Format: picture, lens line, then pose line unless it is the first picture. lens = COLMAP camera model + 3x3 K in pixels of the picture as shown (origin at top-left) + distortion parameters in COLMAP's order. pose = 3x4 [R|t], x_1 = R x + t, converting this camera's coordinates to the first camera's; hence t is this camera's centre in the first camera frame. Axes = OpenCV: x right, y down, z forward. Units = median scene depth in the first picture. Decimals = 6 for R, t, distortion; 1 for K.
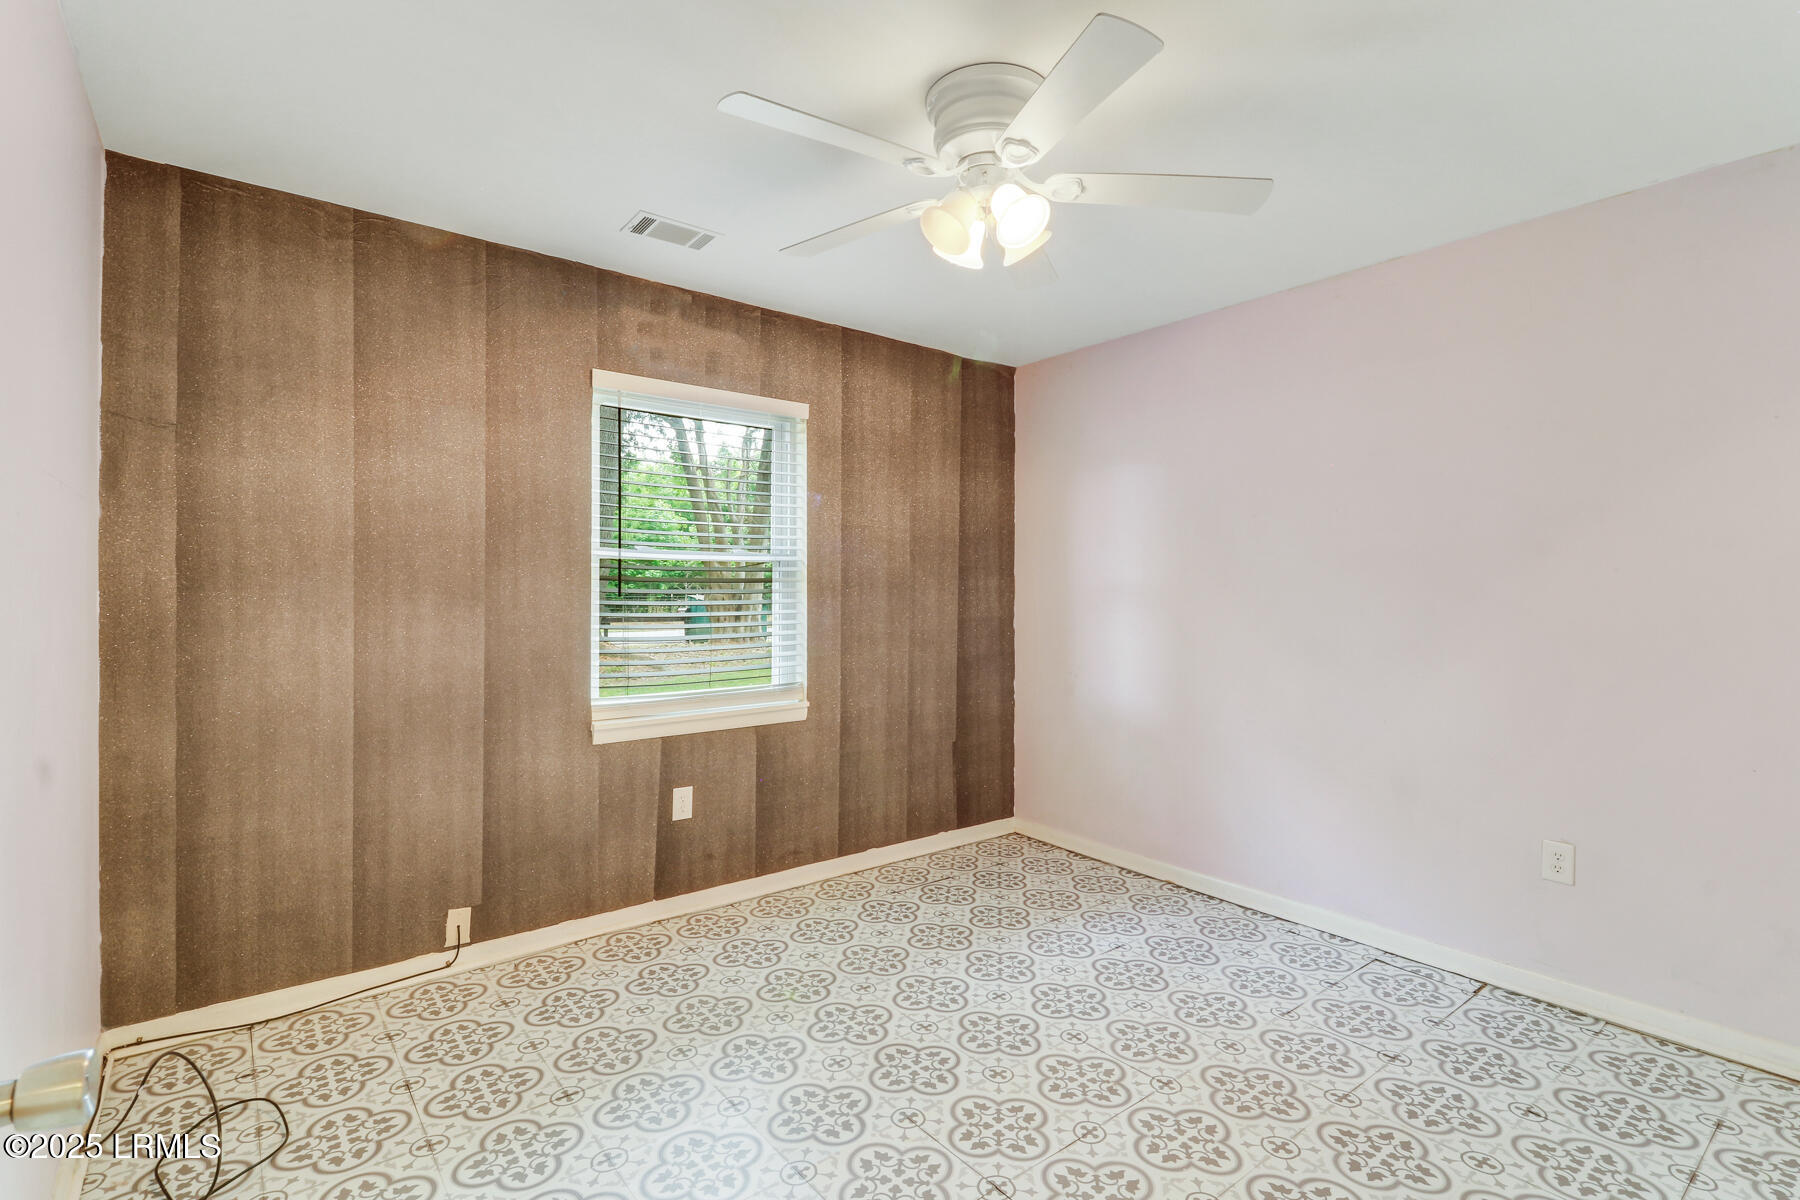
lens RADIAL K [[845.6, 0, 911.9], [0, 845.6, 601.0], [0, 0, 1]] dist [0.014879, -0.010398]
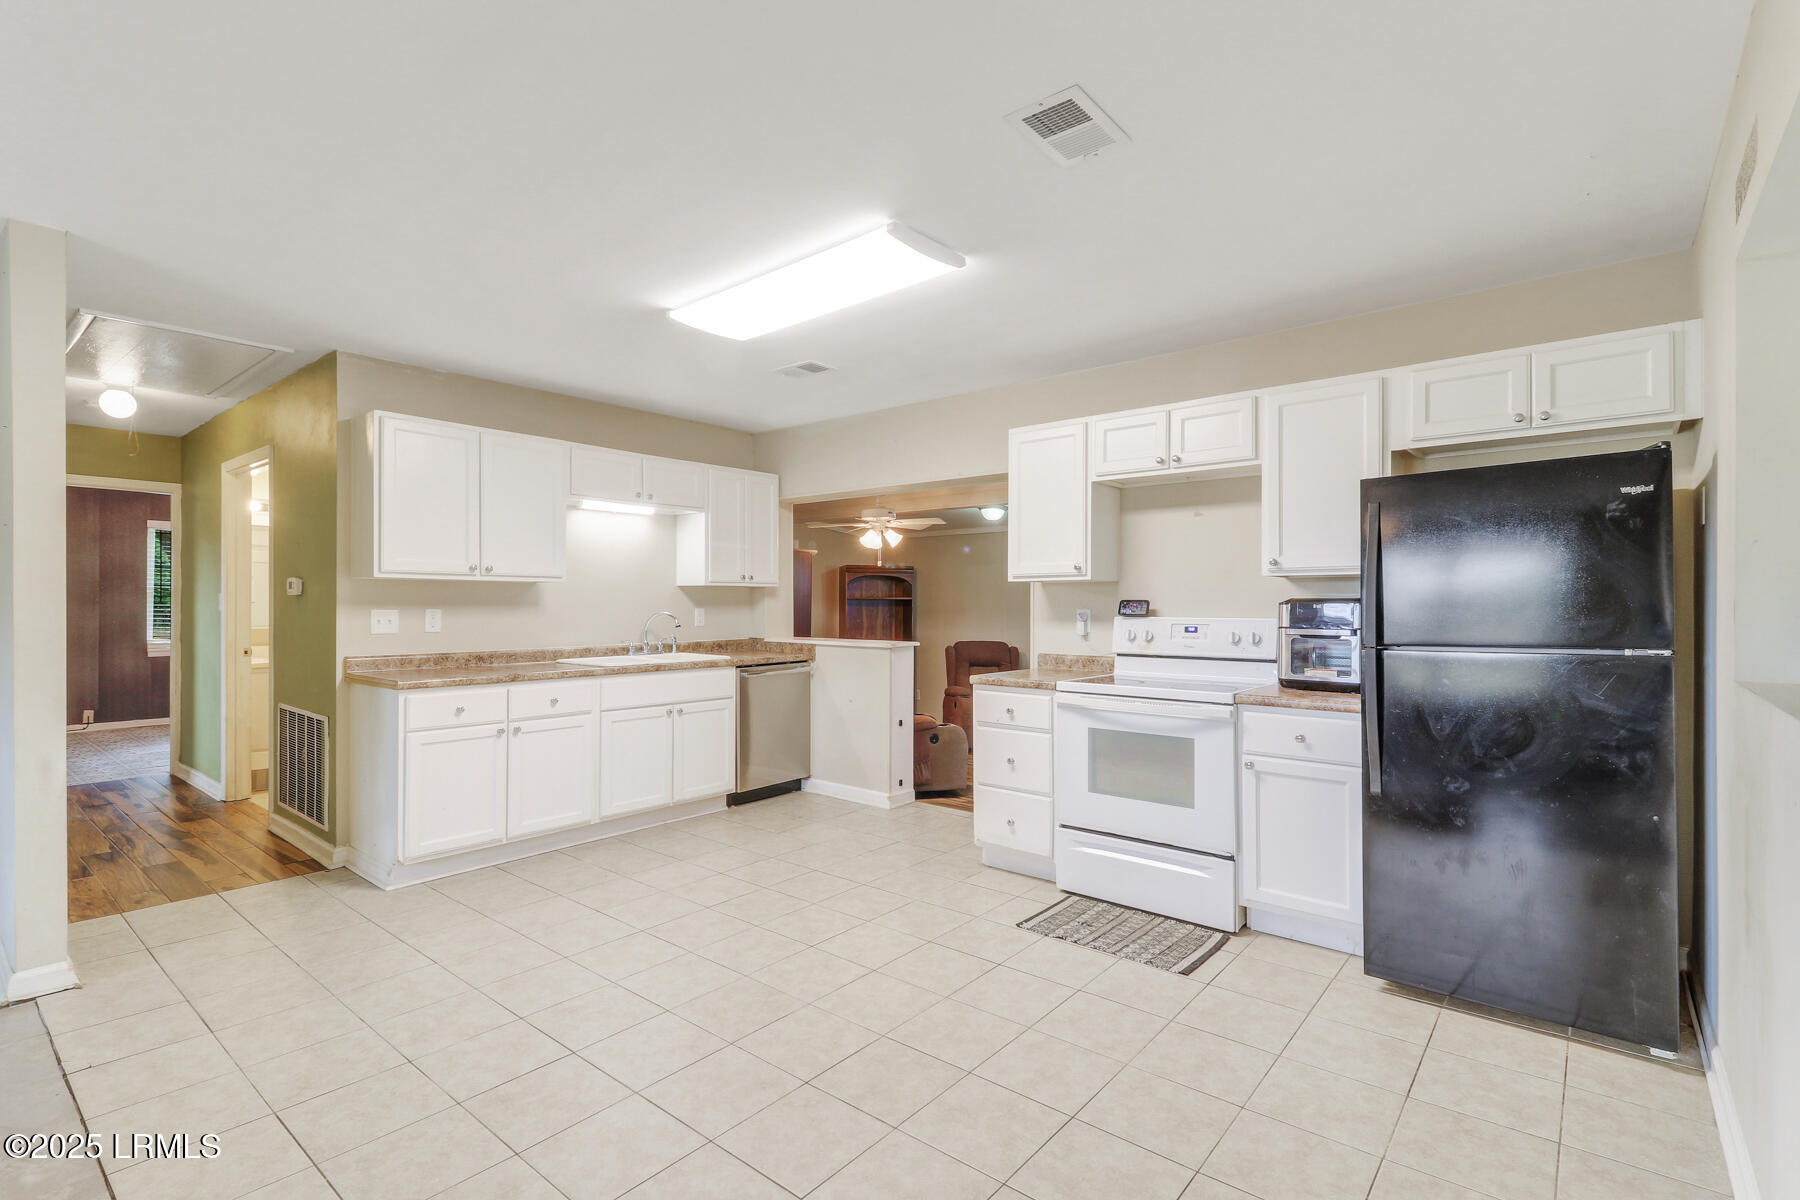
lens RADIAL K [[845.6, 0, 912.9], [0, 845.6, 609.1], [0, 0, 1]] dist [0.014879, -0.010398]
pose [[0.959307, -0.003842, 0.282339, 1.453338], [0.005103, 0.999980, -0.003728, 0.045869], [-0.282319, 0.005017, 0.959307, -2.776827]]
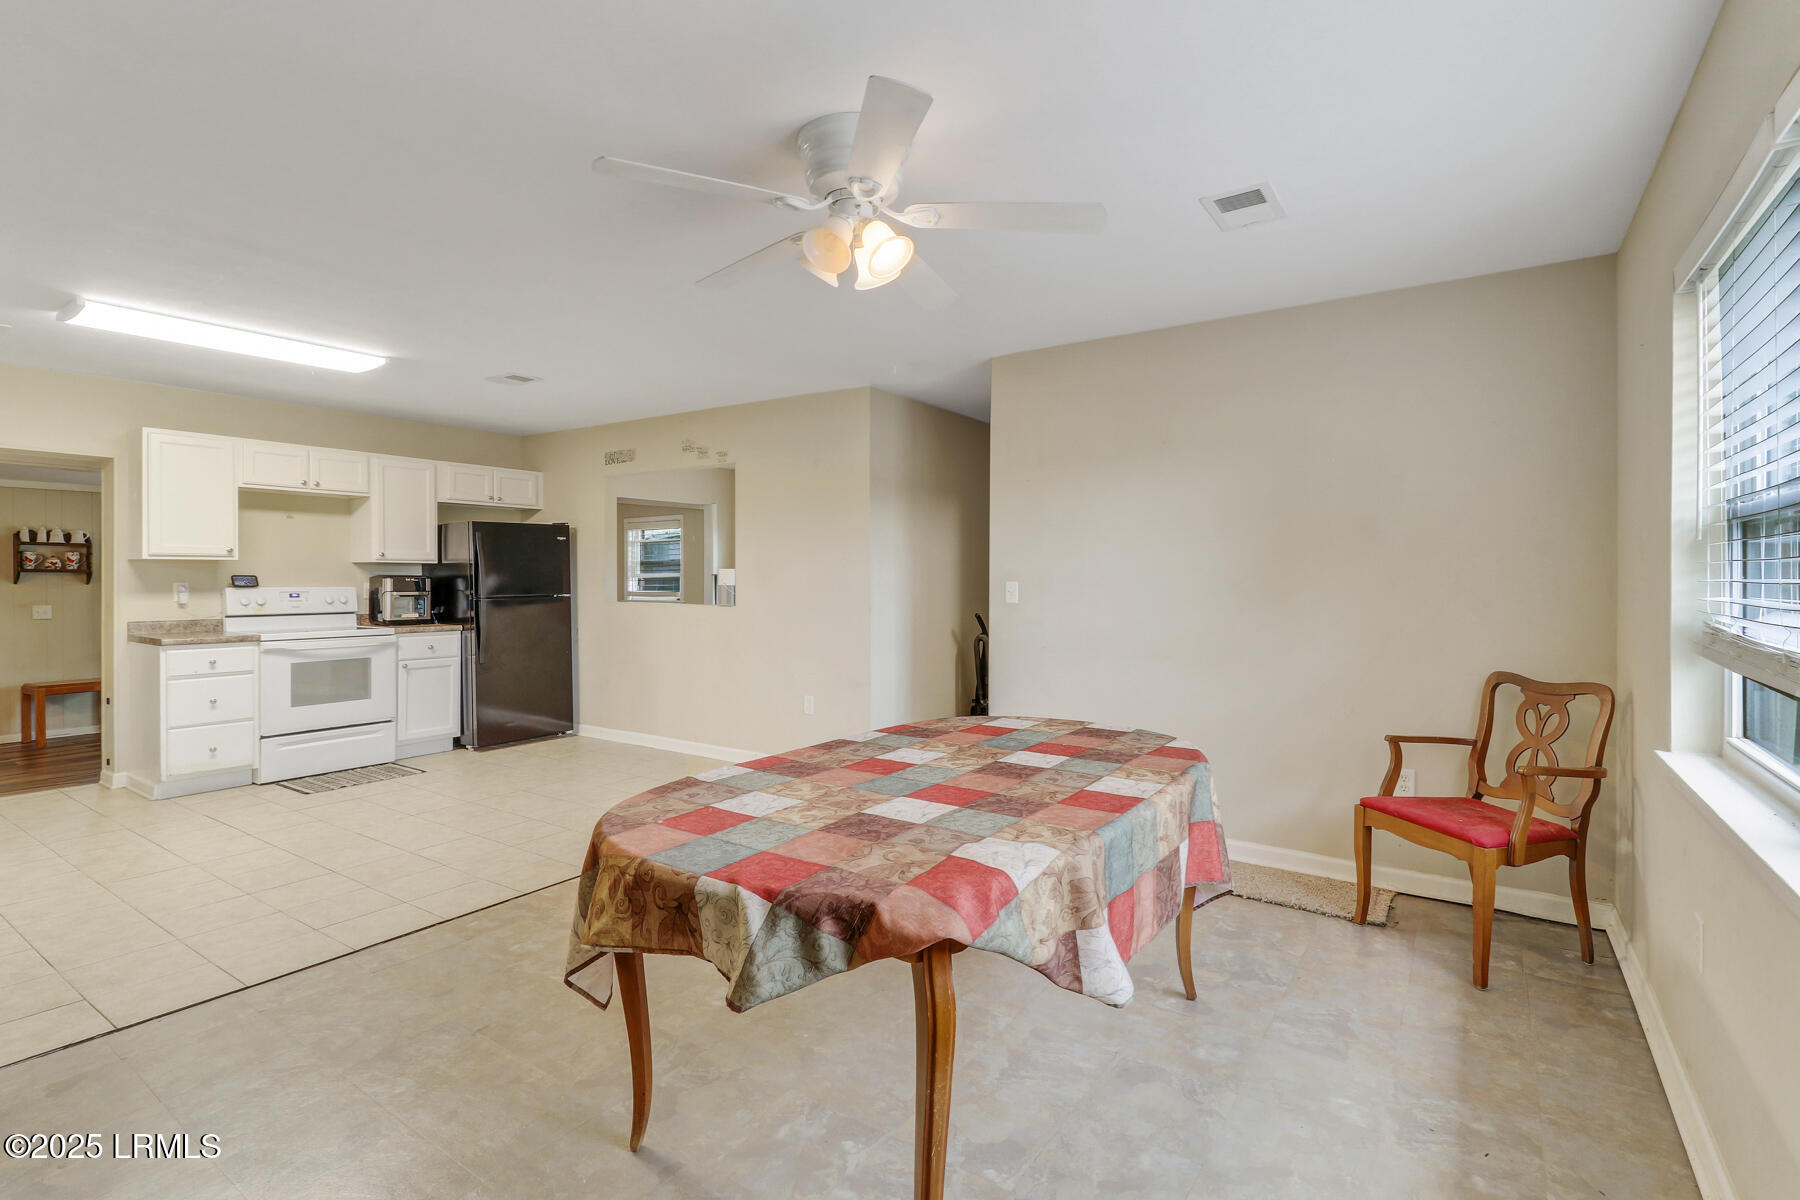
lens RADIAL K [[845.6, 0, 908.6], [0, 845.6, 579.2], [0, 0, 1]] dist [0.014879, -0.010398]
pose [[-0.382293, -0.003901, 0.924033, -0.404000], [0.008658, 0.999932, 0.007803, 0.031754], [-0.924001, 0.010984, -0.382233, -2.083342]]
